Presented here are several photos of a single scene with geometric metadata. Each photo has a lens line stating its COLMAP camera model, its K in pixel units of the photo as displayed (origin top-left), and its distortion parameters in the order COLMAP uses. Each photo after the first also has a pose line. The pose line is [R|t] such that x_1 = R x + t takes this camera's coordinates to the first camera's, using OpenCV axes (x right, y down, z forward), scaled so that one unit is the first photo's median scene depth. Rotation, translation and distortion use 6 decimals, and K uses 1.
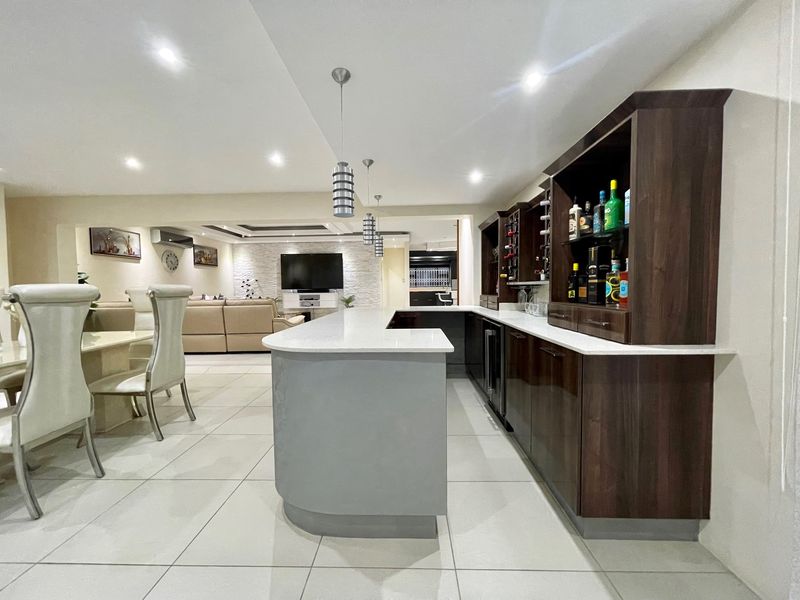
lens RADIAL K [[321.9, 0, 398.8], [0, 321.9, 299.7], [0, 0, 1]] dist [-0.001435, 0.000115]
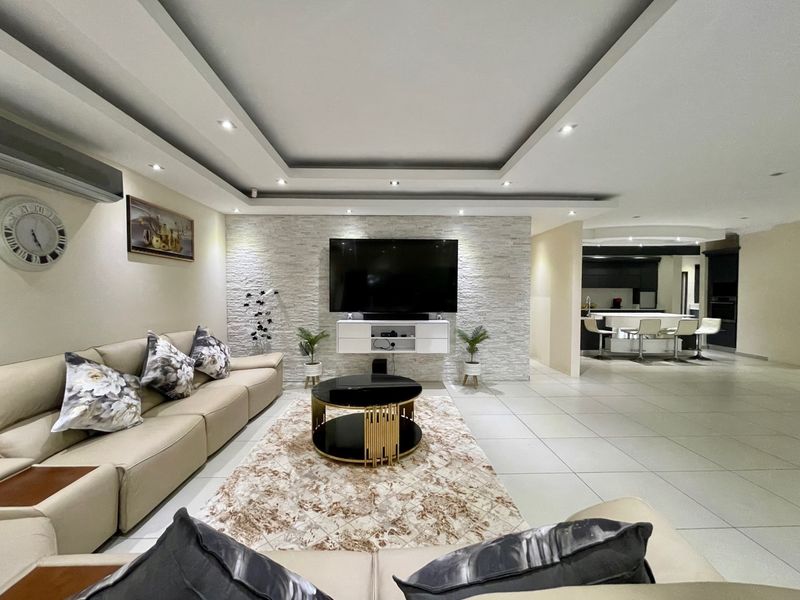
lens RADIAL K [[330.7, 0, 398.0], [0, 330.7, 299.6], [0, 0, 1]] dist [0.000986, 0.000191]
pose [[0.998645, 0.015761, 0.049587, -0.296013], [-0.014821, 0.999704, -0.019278, -0.044036], [-0.049876, 0.018517, 0.998584, 0.518888]]
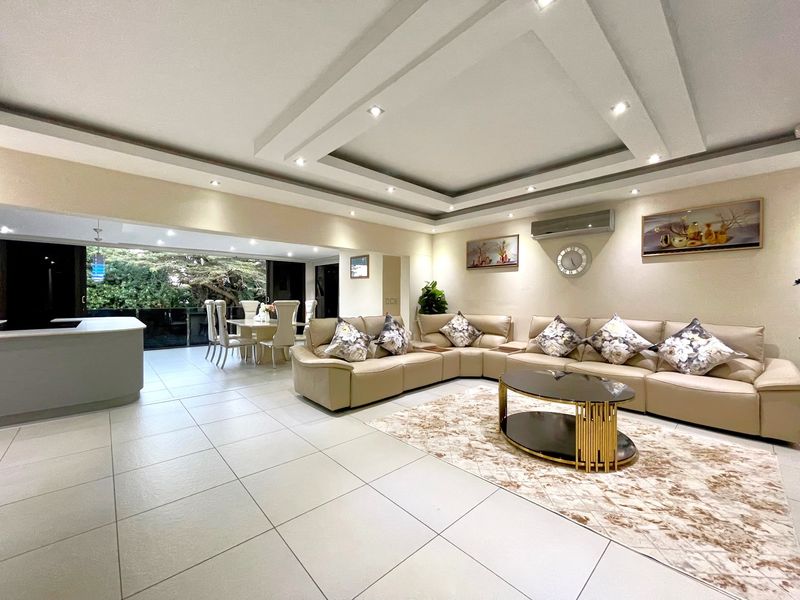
lens RADIAL K [[321.9, 0, 398.8], [0, 321.9, 299.7], [0, 0, 1]] dist [-0.001435, 0.000115]
pose [[-0.718511, 0.016298, -0.695325, -0.012075], [-0.021446, 0.998731, 0.045571, -0.048101], [0.695185, 0.047655, -0.717249, 0.933900]]
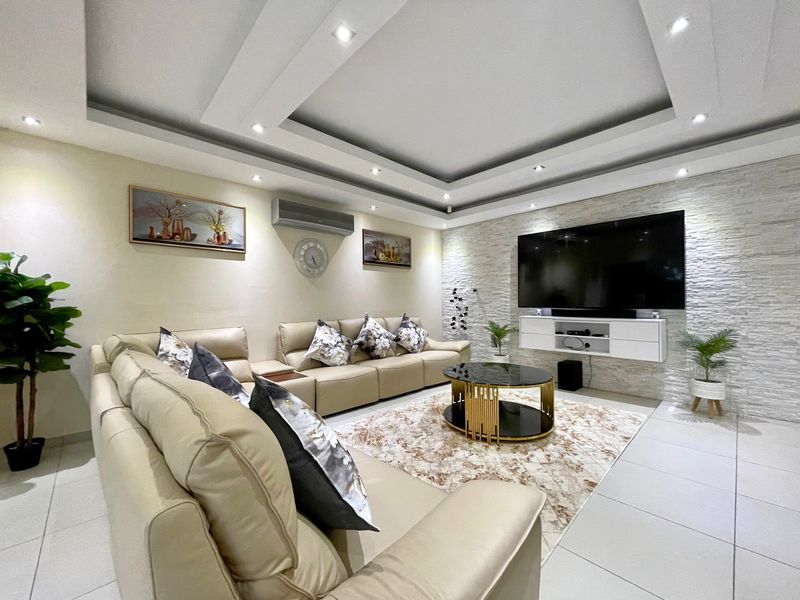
lens RADIAL K [[321.9, 0, 398.8], [0, 321.9, 299.7], [0, 0, 1]] dist [-0.001435, 0.000115]
pose [[0.705652, 0.004427, -0.708545, -0.148915], [-0.031479, 0.999189, -0.025107, -0.026684], [0.707859, 0.040021, 0.705219, 0.540074]]
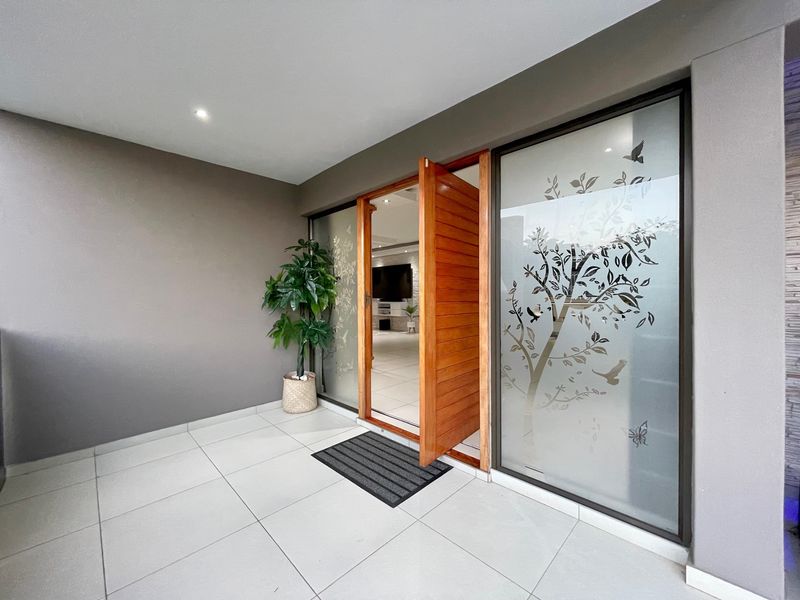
lens RADIAL K [[321.9, 0, 398.8], [0, 321.9, 299.7], [0, 0, 1]] dist [-0.001435, 0.000115]
pose [[0.726176, 0.012171, -0.687401, 0.512150], [-0.028032, 0.999536, -0.011915, -0.016561], [0.686937, 0.027922, 0.726181, 0.239726]]
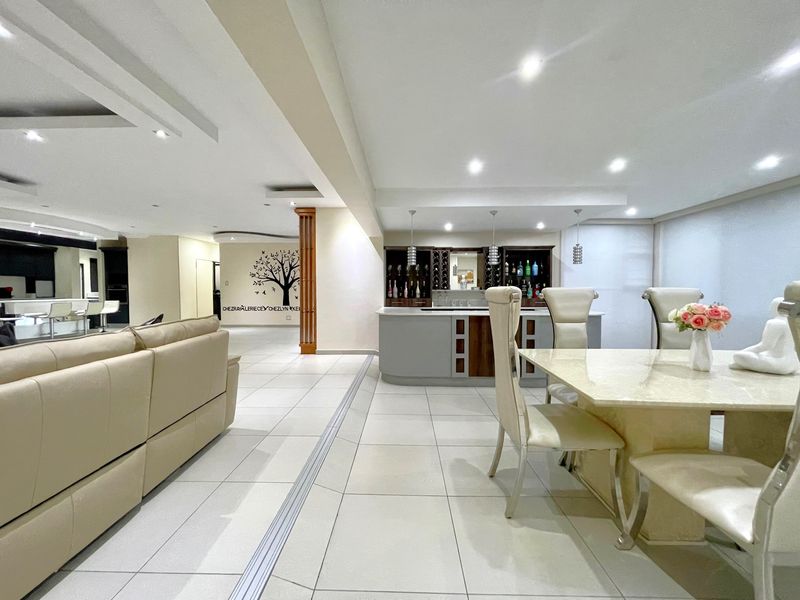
lens RADIAL K [[321.9, 0, 398.8], [0, 321.9, 299.7], [0, 0, 1]] dist [-0.001435, 0.000115]
pose [[-0.004288, -0.014761, 0.999882, -0.467502], [0.040068, 0.999086, 0.014921, -0.012362], [-0.999188, 0.040128, -0.003693, 0.416994]]
